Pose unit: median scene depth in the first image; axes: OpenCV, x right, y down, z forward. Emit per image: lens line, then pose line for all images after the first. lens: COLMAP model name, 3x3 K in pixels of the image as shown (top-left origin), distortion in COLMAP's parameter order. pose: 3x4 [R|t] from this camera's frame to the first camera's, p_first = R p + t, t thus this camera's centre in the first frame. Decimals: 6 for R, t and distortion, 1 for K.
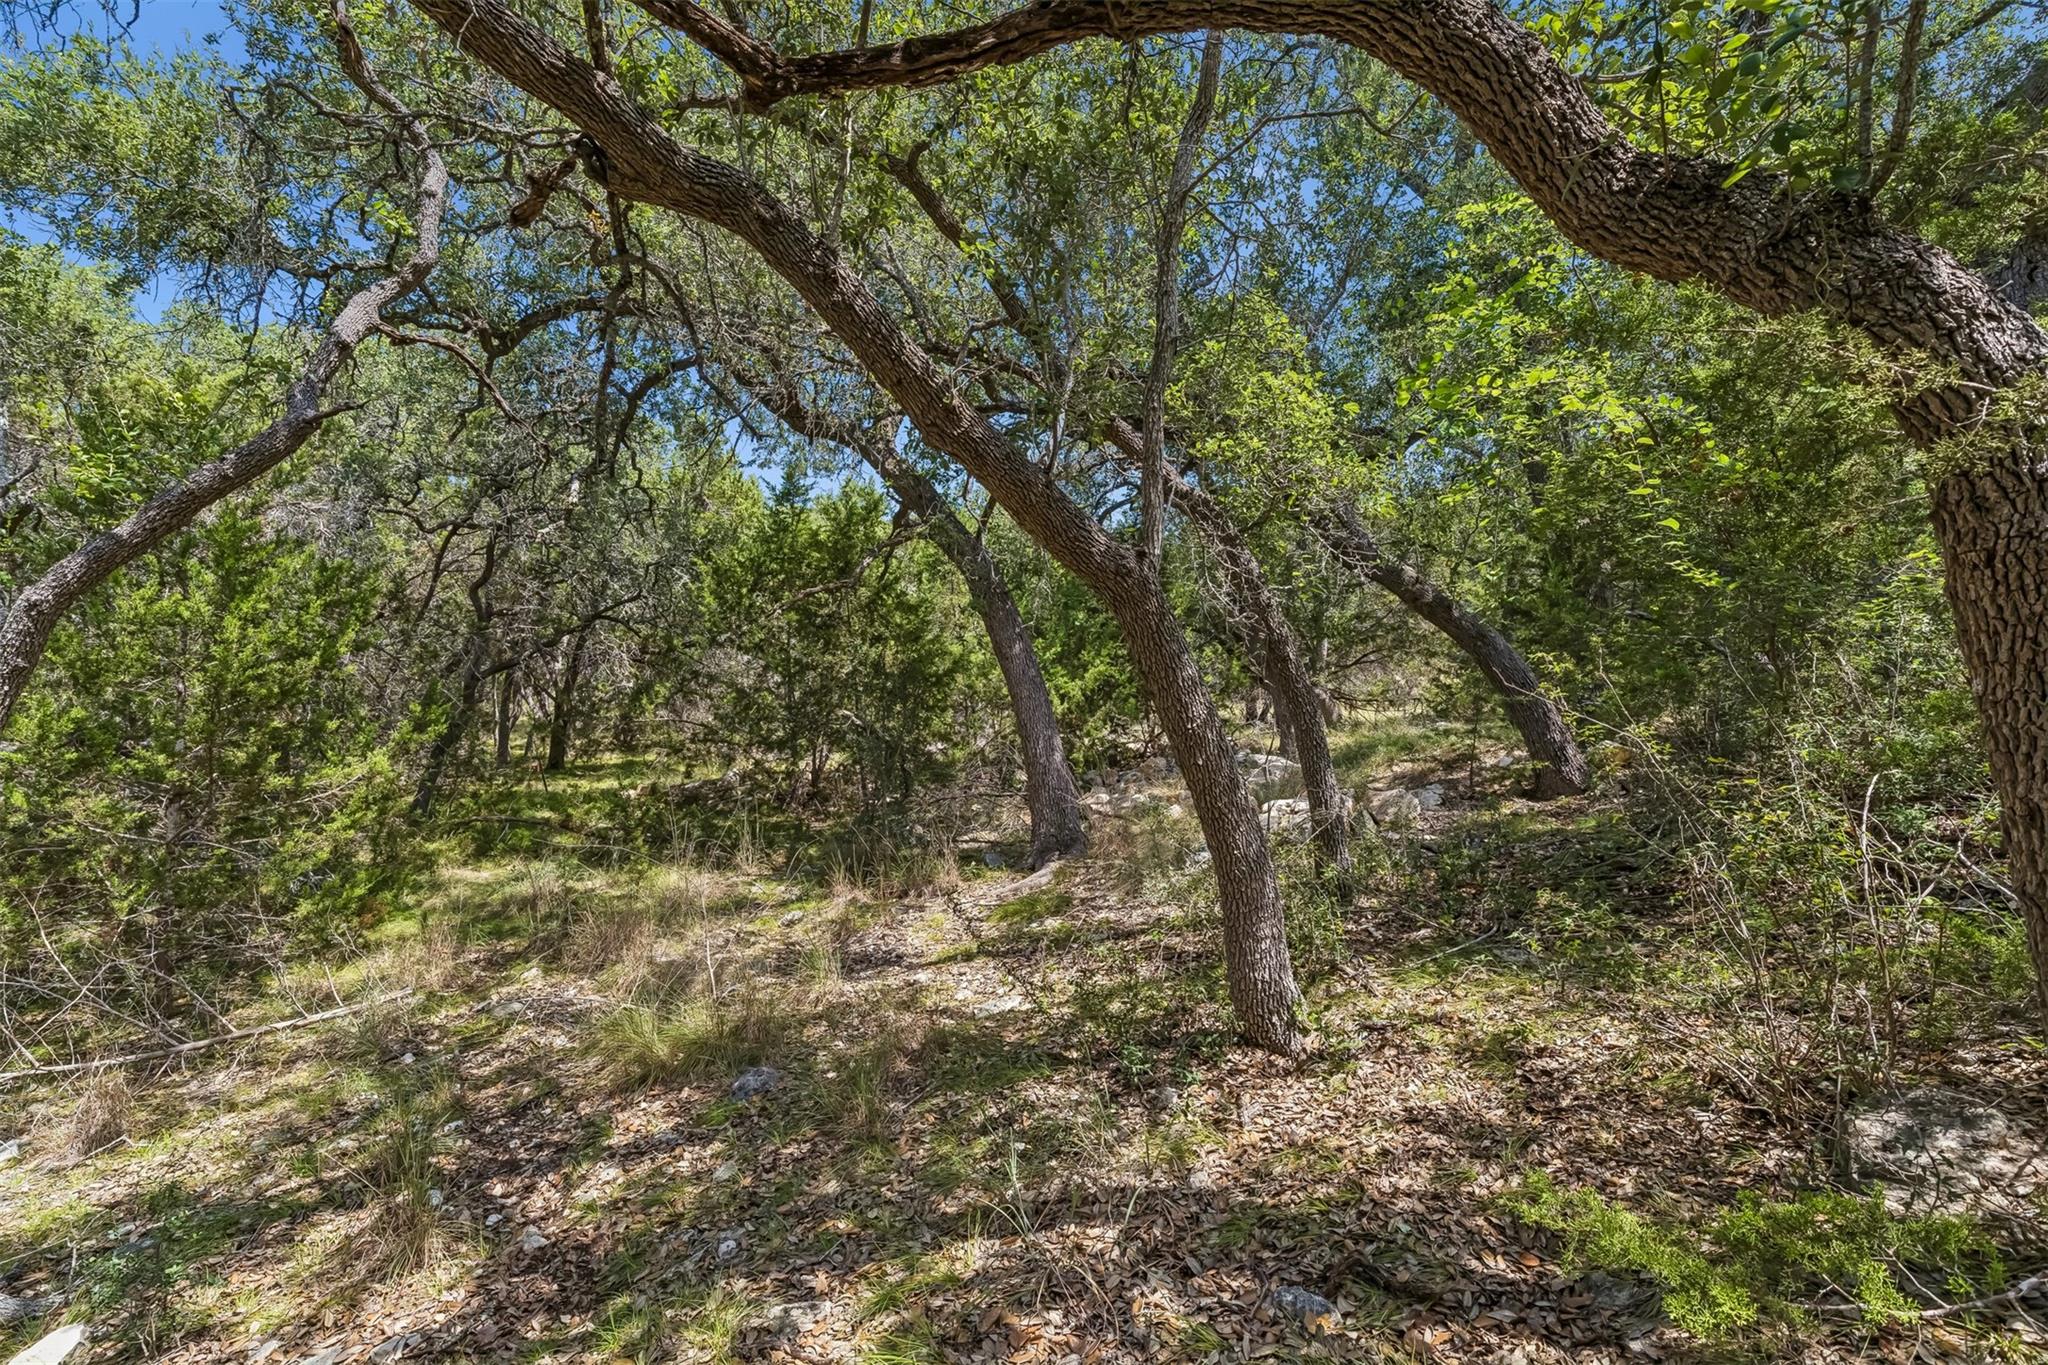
lens RADIAL K [[963.2, 0, 1022.5], [0, 963.2, 683.7], [0, 0, 1]] dist [0.001562, 0.000087]
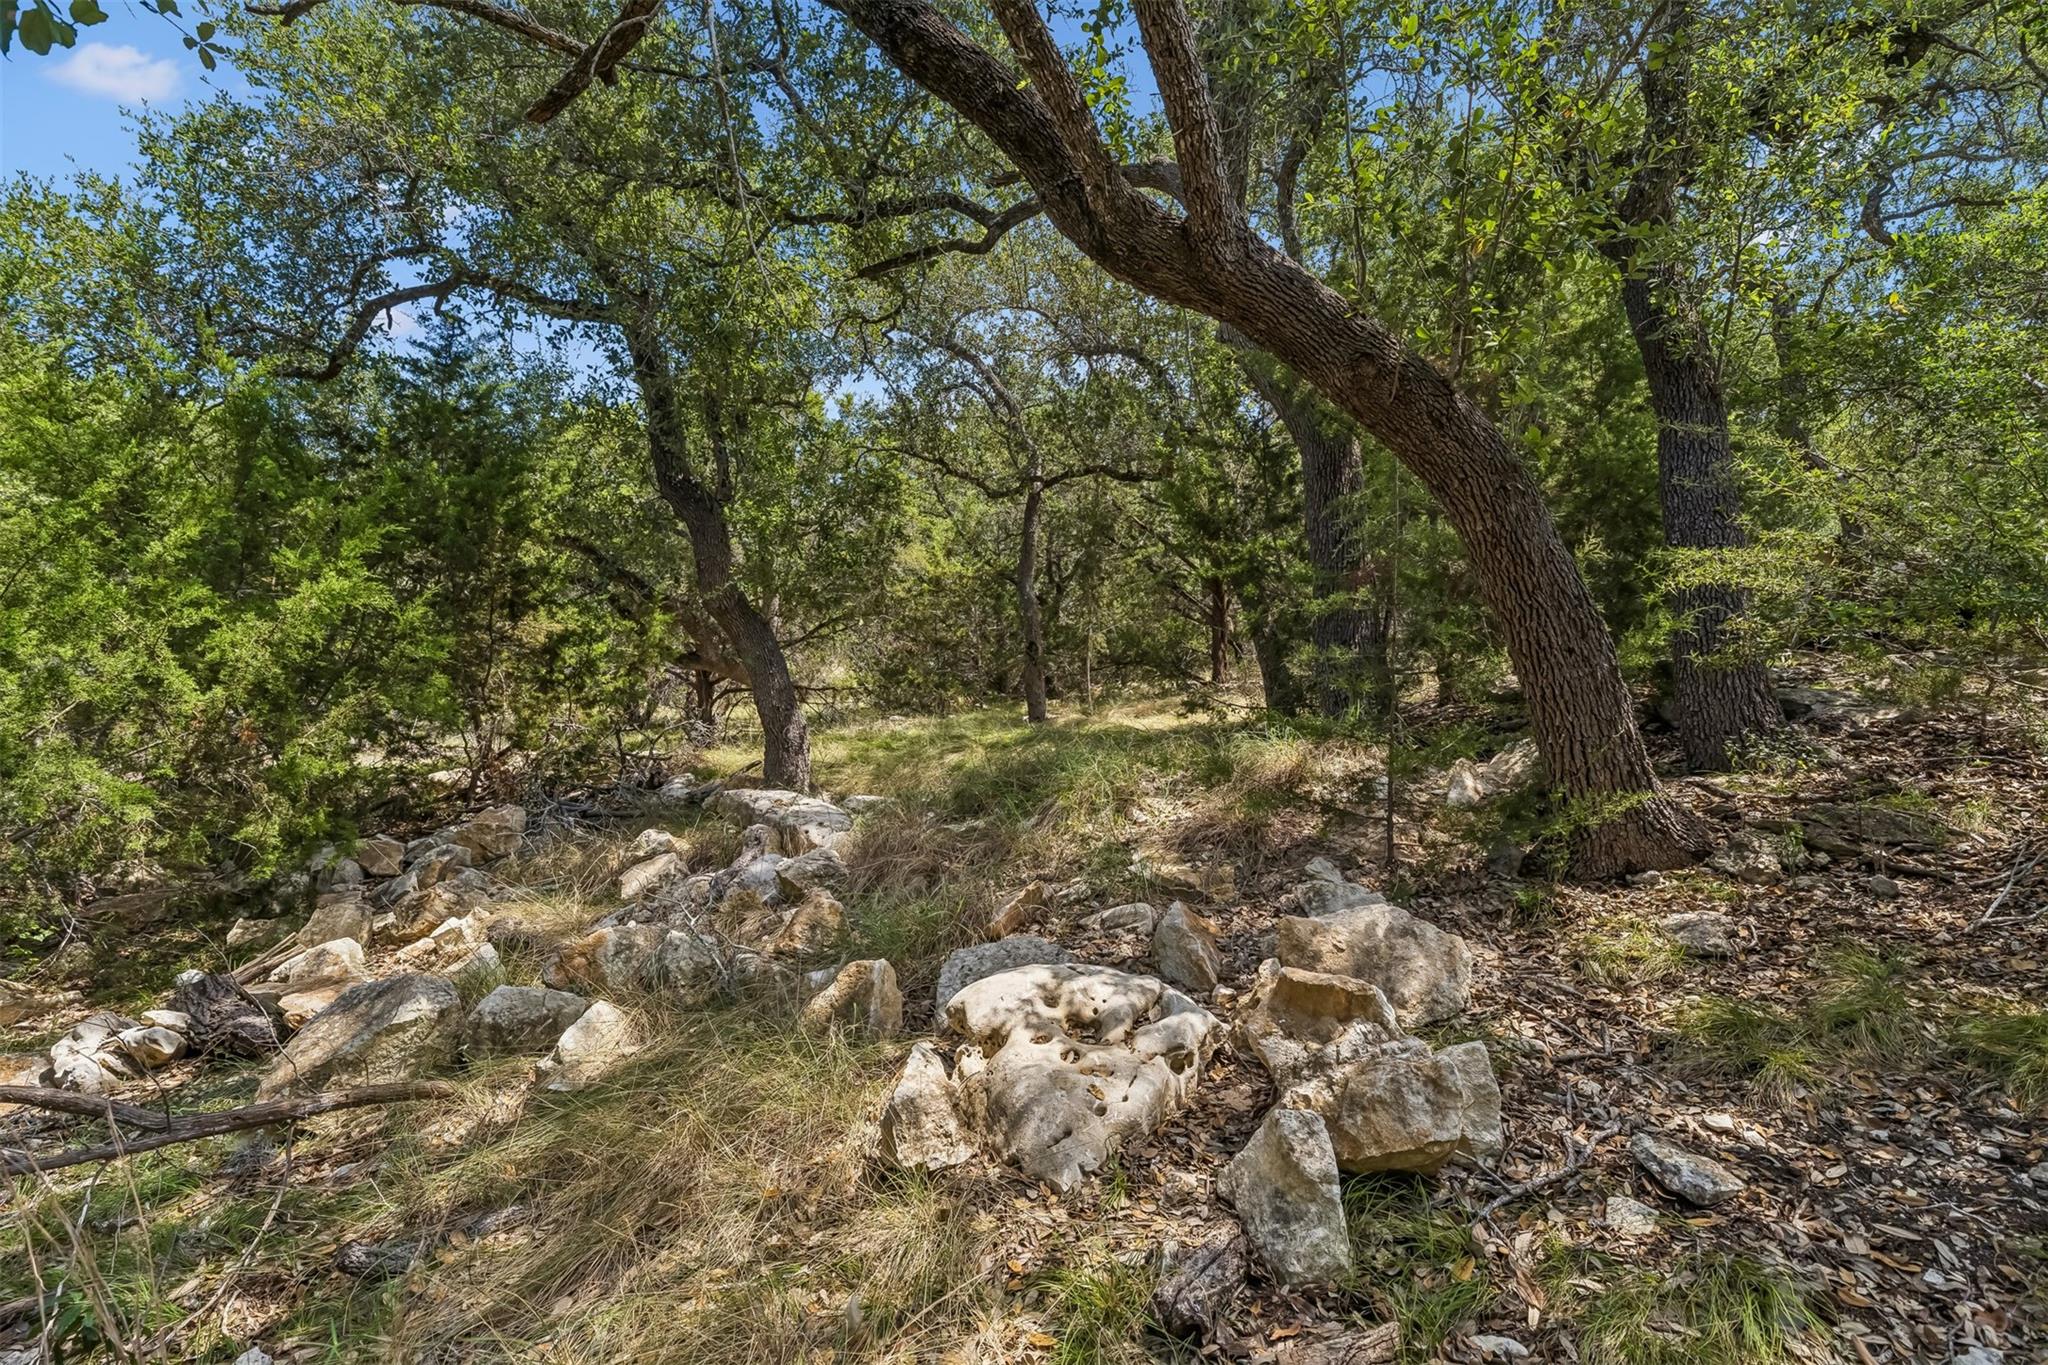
lens RADIAL K [[963.2, 0, 1020.2], [0, 963.2, 681.5], [0, 0, 1]] dist [0.001562, 0.000087]
pose [[0.796204, -0.003759, 0.605016, 0.057598], [0.003370, 0.999993, 0.001777, 0.016746], [-0.605019, 0.000624, 0.796211, 0.481782]]
